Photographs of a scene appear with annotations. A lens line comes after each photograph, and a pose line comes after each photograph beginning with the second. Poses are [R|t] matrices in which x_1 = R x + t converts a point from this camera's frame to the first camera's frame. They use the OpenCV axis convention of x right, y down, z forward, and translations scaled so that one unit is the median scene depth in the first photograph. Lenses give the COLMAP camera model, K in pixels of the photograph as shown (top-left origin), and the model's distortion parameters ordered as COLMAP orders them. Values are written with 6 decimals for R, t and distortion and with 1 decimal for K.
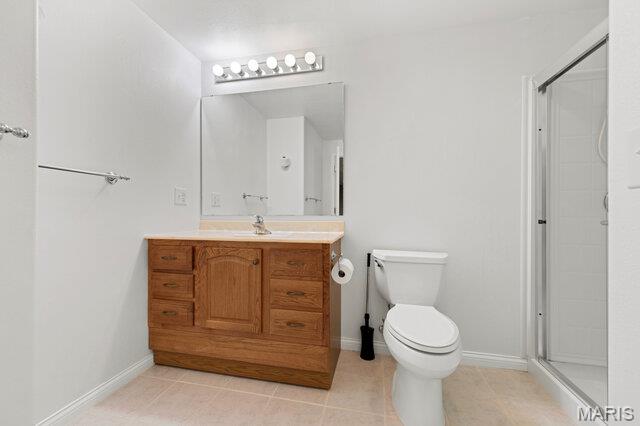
lens RADIAL K [[260.4, 0, 321.4], [0, 260.4, 210.2], [0, 0, 1]] dist [-0.001935, -0.000413]
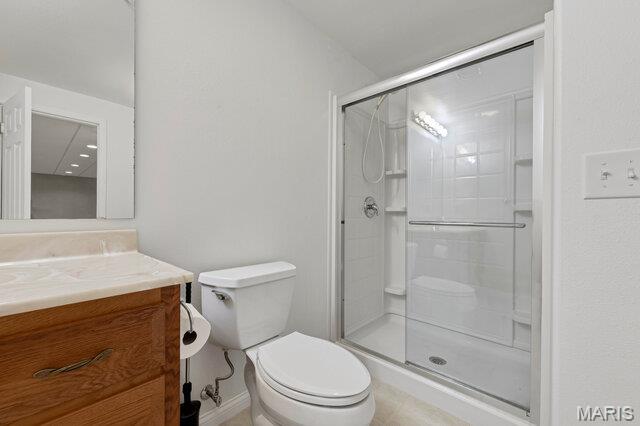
lens RADIAL K [[260.4, 0, 321.4], [0, 260.4, 210.2], [0, 0, 1]] dist [-0.001935, -0.000413]
pose [[0.505019, 0.010271, 0.863047, -0.212041], [-0.015726, 0.999873, -0.002697, -0.002364], [-0.862965, -0.012210, 0.505117, 0.492020]]
